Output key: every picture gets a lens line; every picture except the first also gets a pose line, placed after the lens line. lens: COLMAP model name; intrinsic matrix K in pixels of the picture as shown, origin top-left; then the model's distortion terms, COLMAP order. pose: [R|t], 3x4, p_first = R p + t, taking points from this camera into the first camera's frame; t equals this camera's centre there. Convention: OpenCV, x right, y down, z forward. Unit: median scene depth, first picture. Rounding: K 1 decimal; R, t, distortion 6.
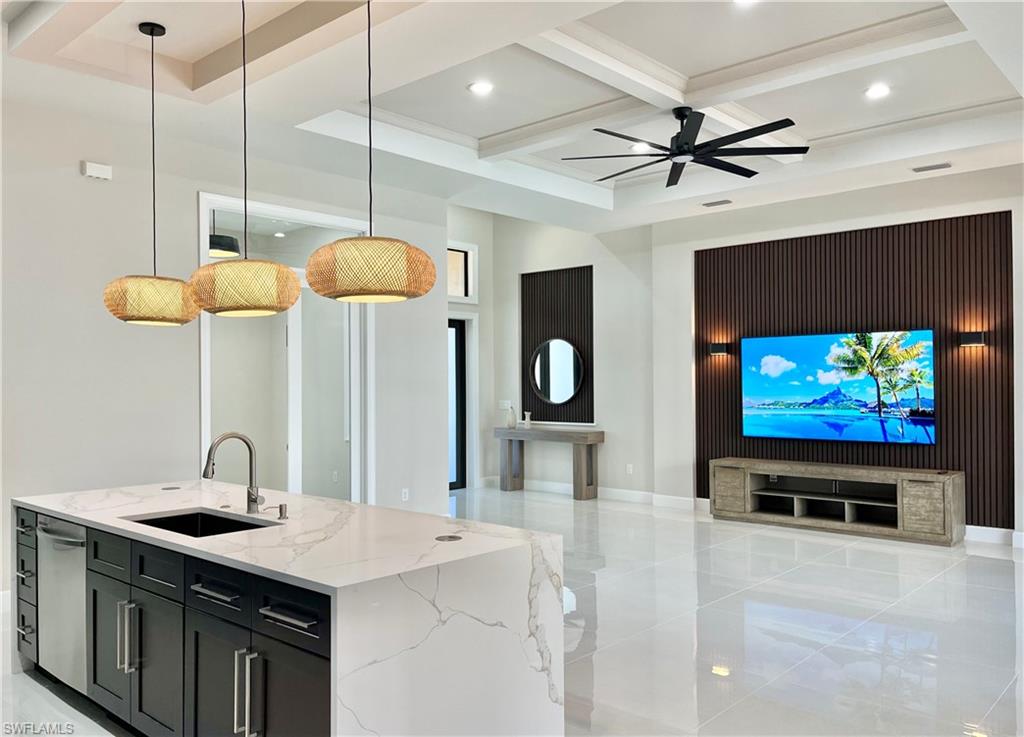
lens RADIAL K [[816.2, 0, 512.0], [0, 816.2, 368.5], [0, 0, 1]] dist [0.005002, -0.006710]
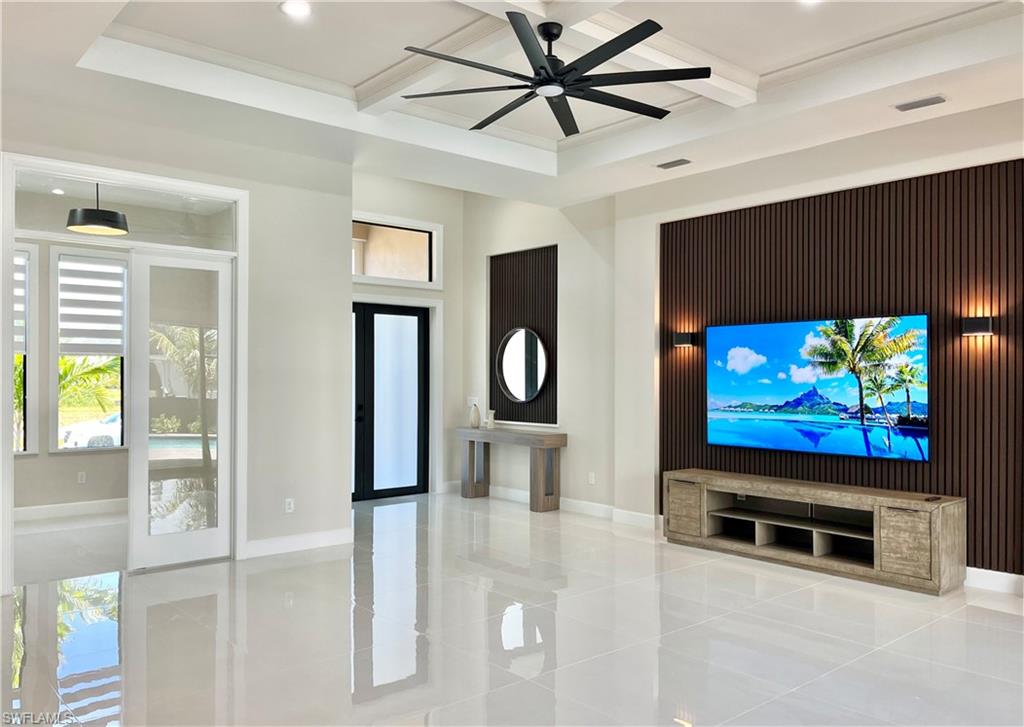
lens RADIAL K [[801.2, 0, 512.0], [0, 801.2, 363.5], [0, 0, 1]] dist [-0.001067, -0.000335]
pose [[0.991846, 0.009733, -0.127070, 0.206591], [-0.009913, 0.999951, -0.000784, 0.003553], [0.127056, 0.002038, 0.991893, 0.179289]]
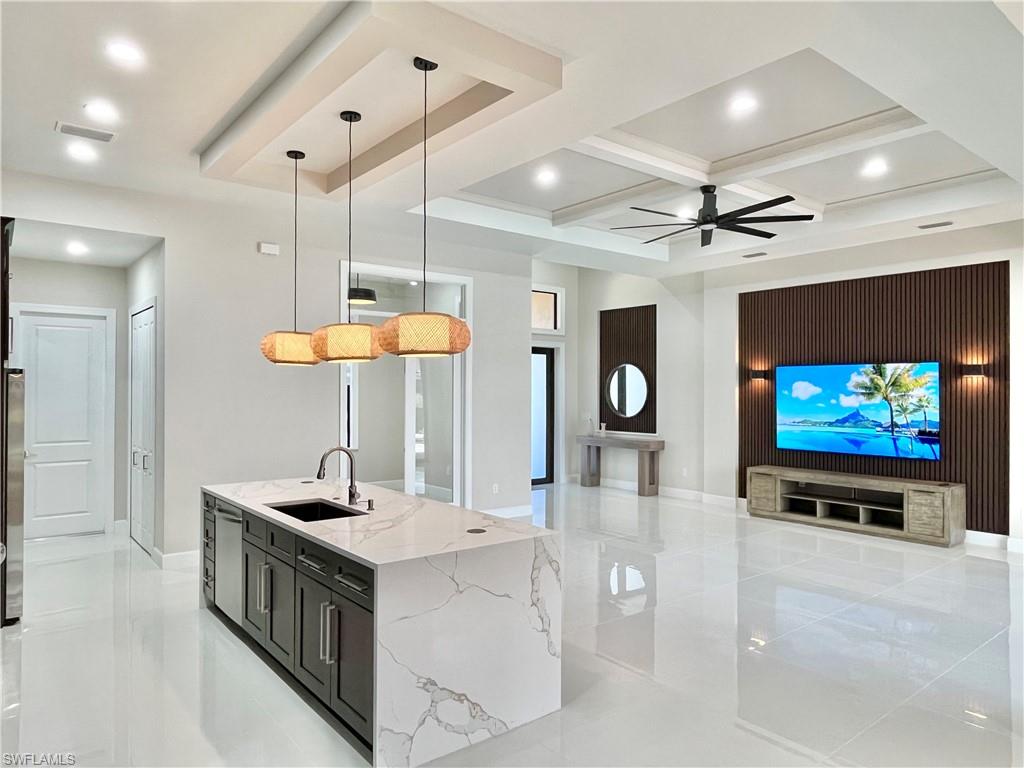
lens RADIAL K [[674.2, 0, 512.0], [0, 674.2, 384.0], [0, 0, 1]] dist [-0.021470, -0.002458]
pose [[0.987353, 0.009011, -0.158282, 0.059211], [-0.007809, 0.999936, 0.008213, -0.018311], [0.158345, -0.006873, 0.987360, -0.039885]]
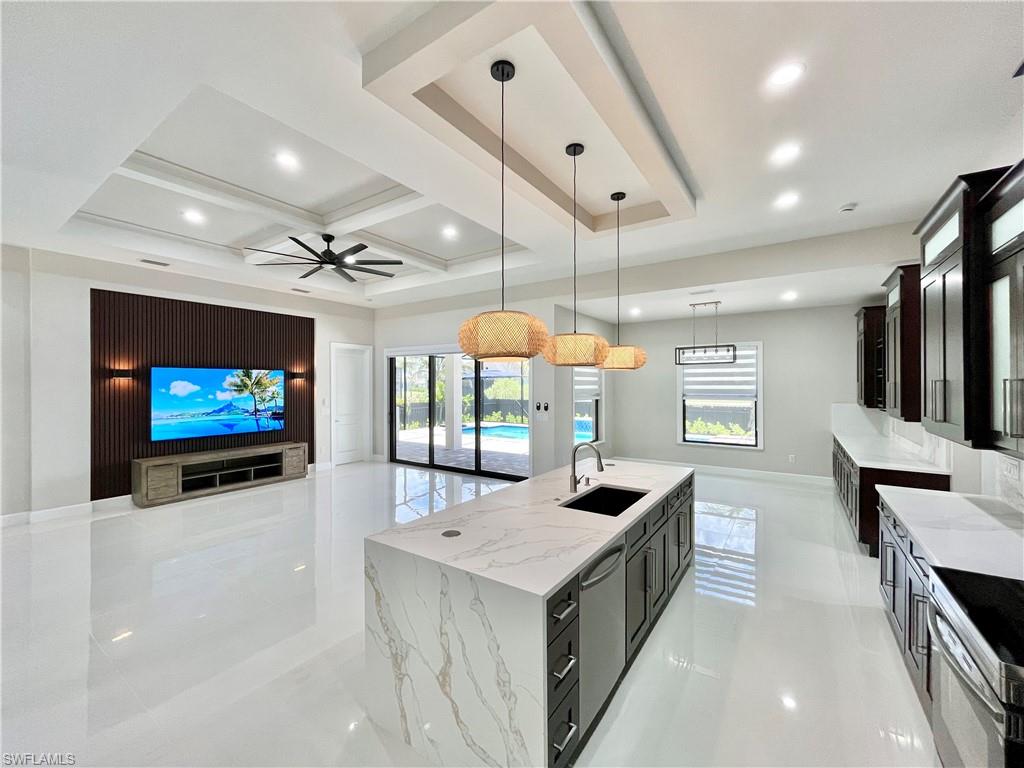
lens RADIAL K [[417.3, 0, 512.0], [0, 417.3, 384.0], [0, 0, 1]] dist [-0.003108, -0.000014]
pose [[-0.143498, 0.010028, 0.989600, -0.515579], [-0.008906, 0.999895, -0.011424, -0.008085], [-0.989611, -0.010453, -0.143393, 0.569630]]
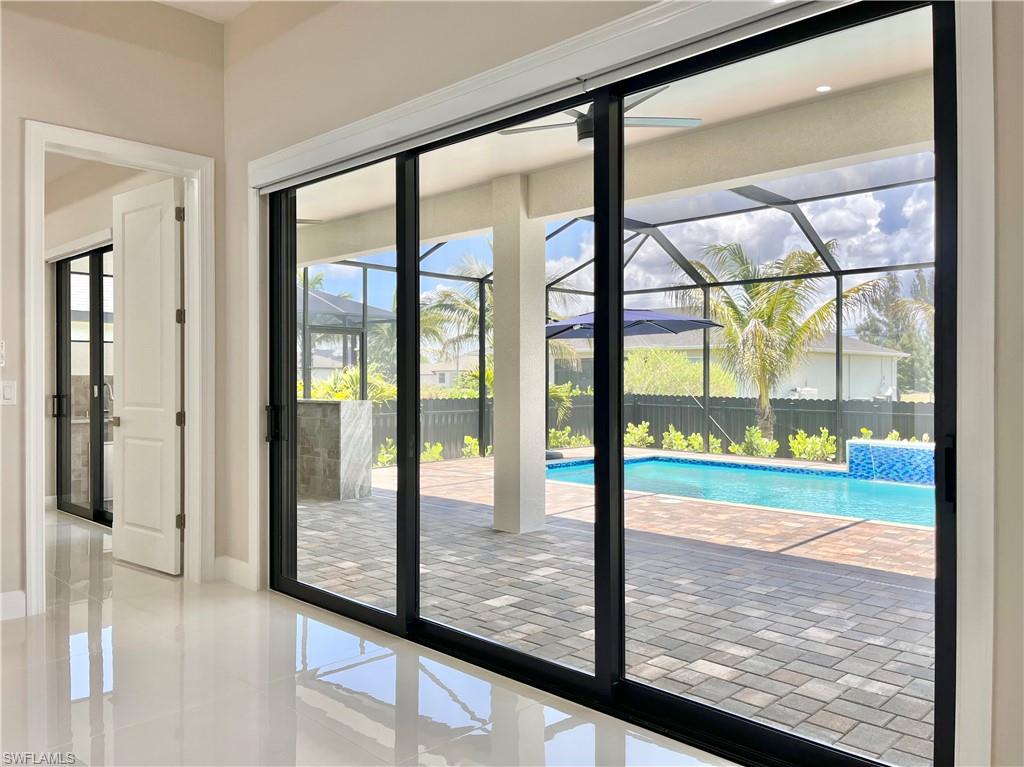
lens RADIAL K [[784.5, 0, 512.0], [0, 784.5, 383.5], [0, 0, 1]] dist [0.055425, -0.077799]
pose [[0.032173, 0.002294, 0.999480, 0.086272], [-0.011946, 0.999927, -0.001910, 0.043872], [-0.999411, -0.011878, 0.032198, 0.542789]]
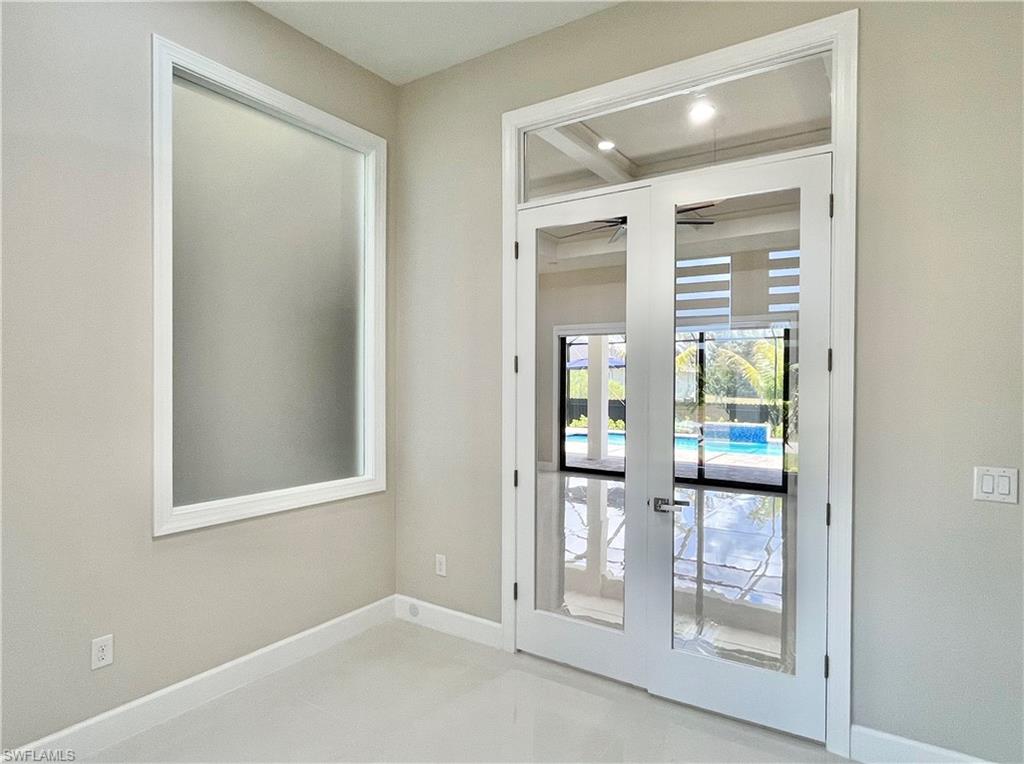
lens RADIAL K [[602.5, 0, 512.0], [0, 602.5, 382.0], [0, 0, 1]] dist [-0.002103, -0.000159]
pose [[-0.144815, 0.008728, 0.989420, -0.593285], [-0.014216, 0.999840, -0.010901, 0.021082], [-0.989357, -0.015644, -0.144668, 1.016745]]
